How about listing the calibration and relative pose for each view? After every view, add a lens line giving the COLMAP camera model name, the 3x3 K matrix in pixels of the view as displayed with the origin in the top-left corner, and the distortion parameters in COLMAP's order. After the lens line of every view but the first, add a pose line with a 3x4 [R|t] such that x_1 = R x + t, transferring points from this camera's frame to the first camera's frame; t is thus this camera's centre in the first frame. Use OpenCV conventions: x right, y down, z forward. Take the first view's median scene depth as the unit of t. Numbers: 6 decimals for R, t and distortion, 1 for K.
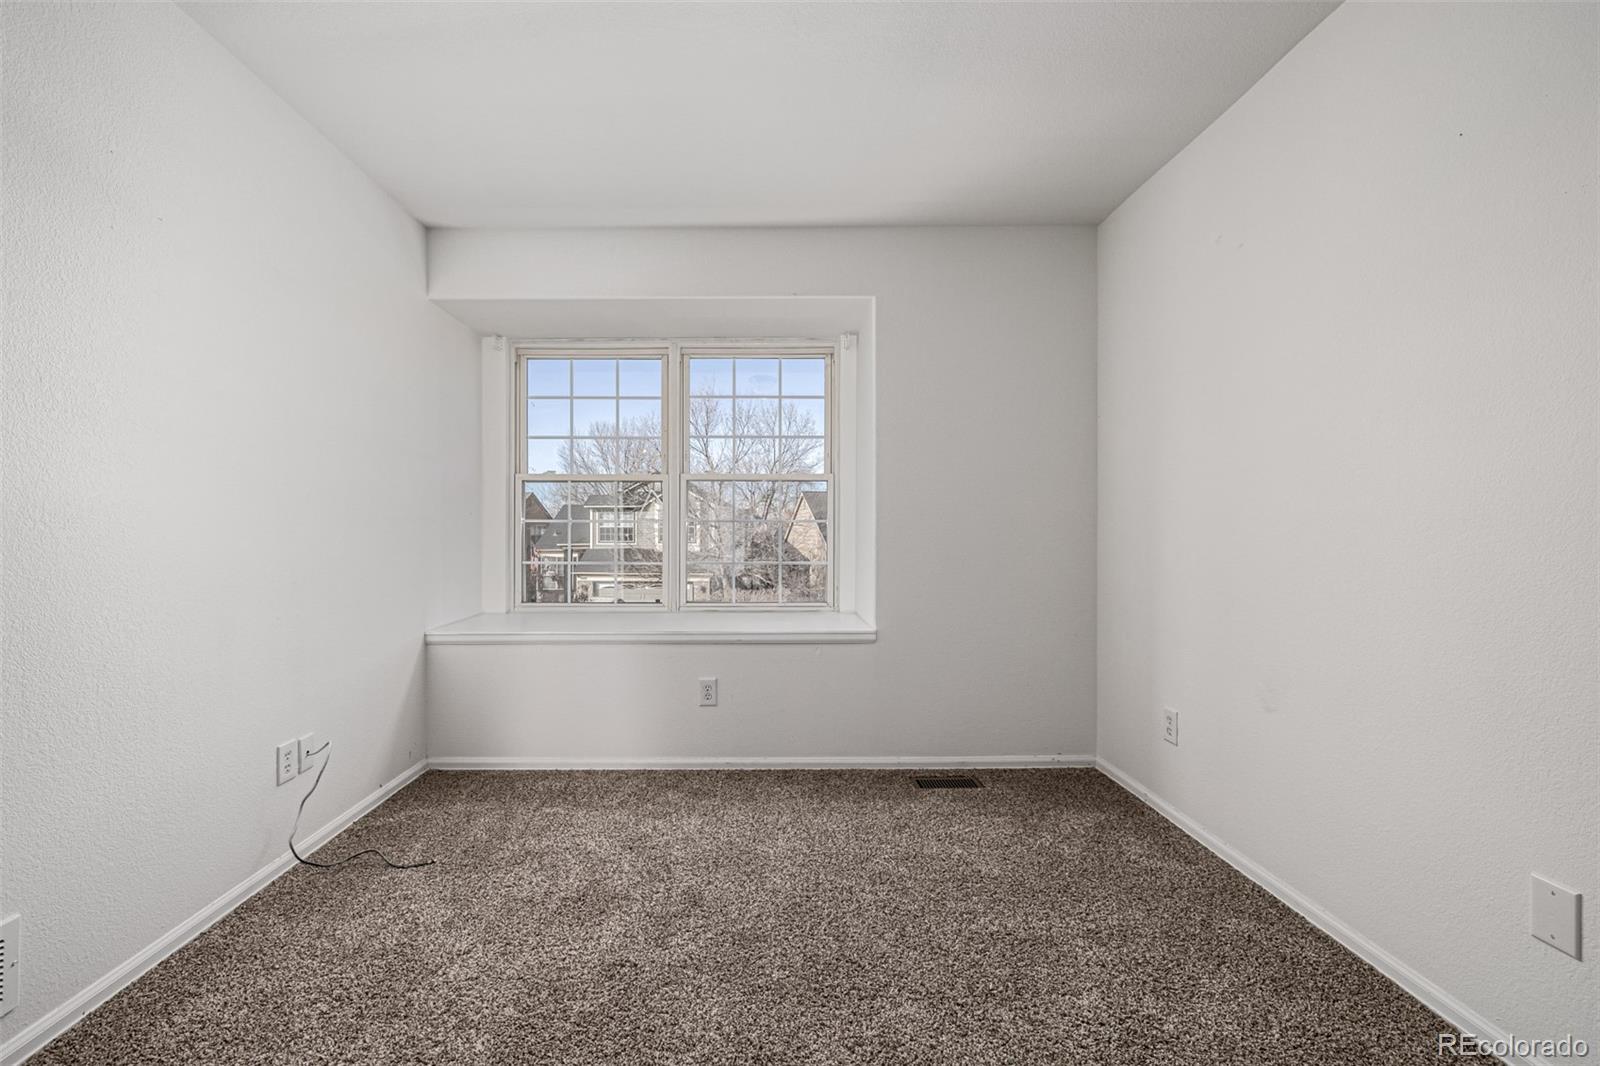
lens RADIAL K [[693.3, 0, 797.1], [0, 693.3, 520.1], [0, 0, 1]] dist [-0.002354, 0.000156]
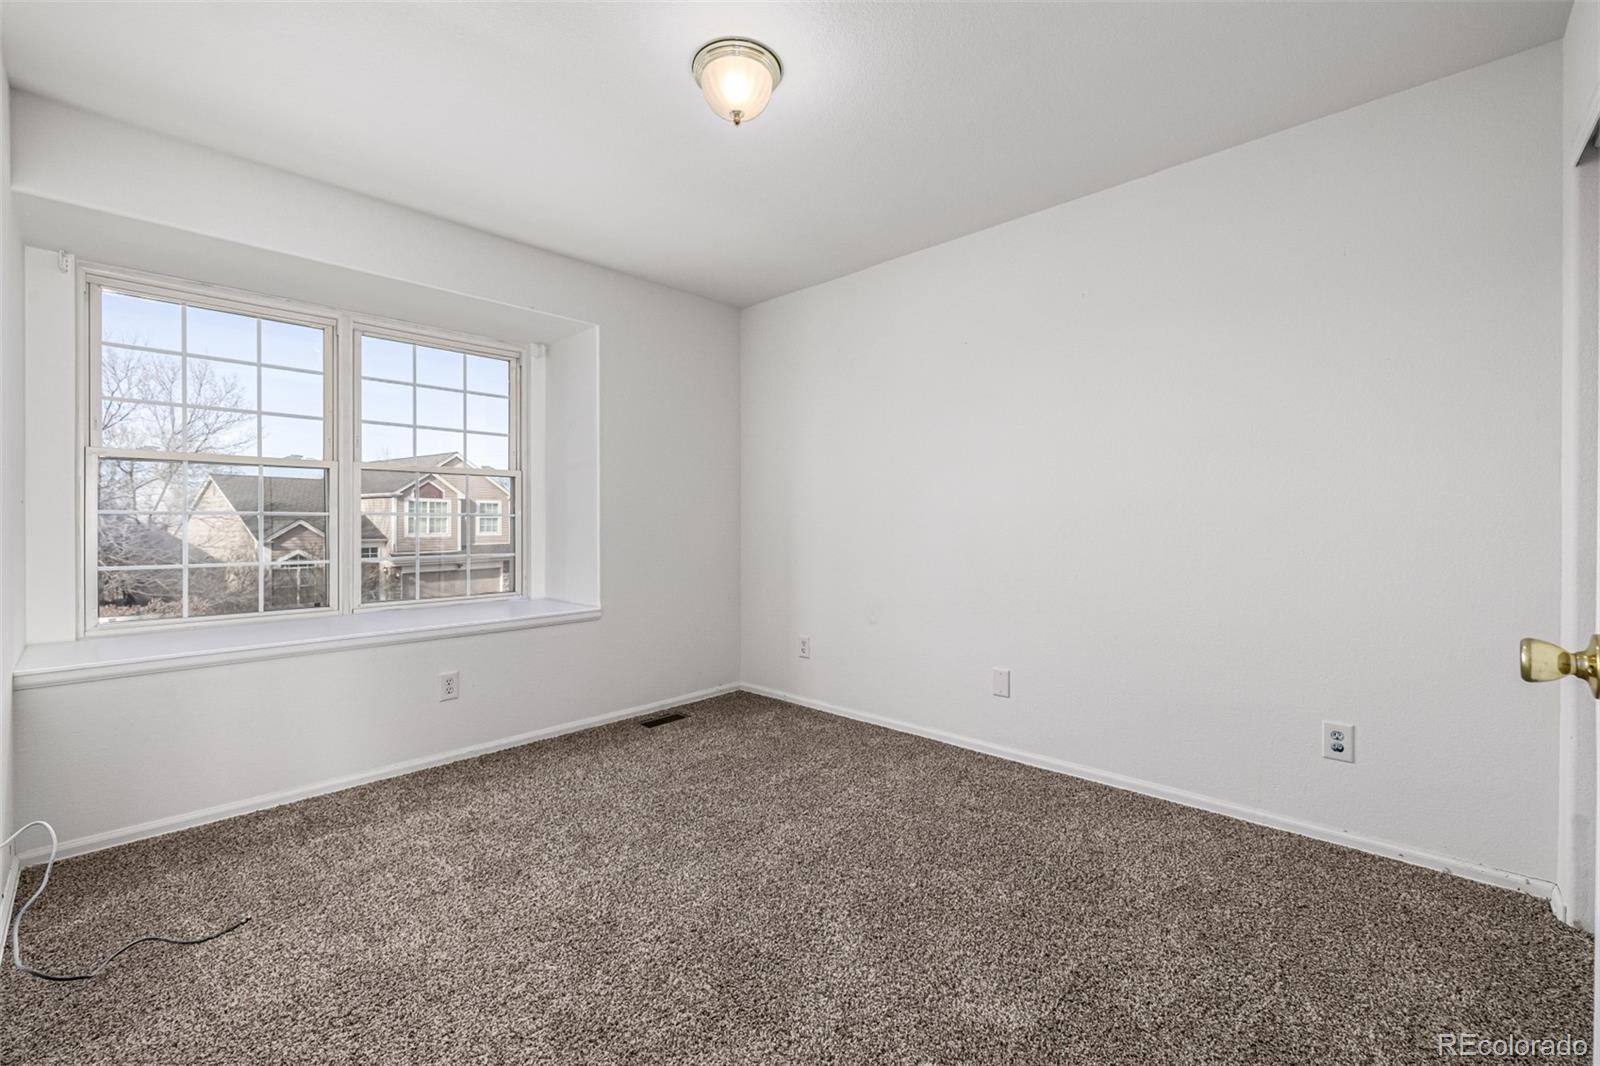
lens RADIAL K [[677.3, 0, 802.1], [0, 677.3, 524.4], [0, 0, 1]] dist [0.000152, 0.000560]
pose [[0.676762, -0.002466, 0.736198, -0.508018], [-0.005472, 0.999950, 0.008380, 0.004316], [-0.736181, -0.009700, 0.676715, -0.032719]]
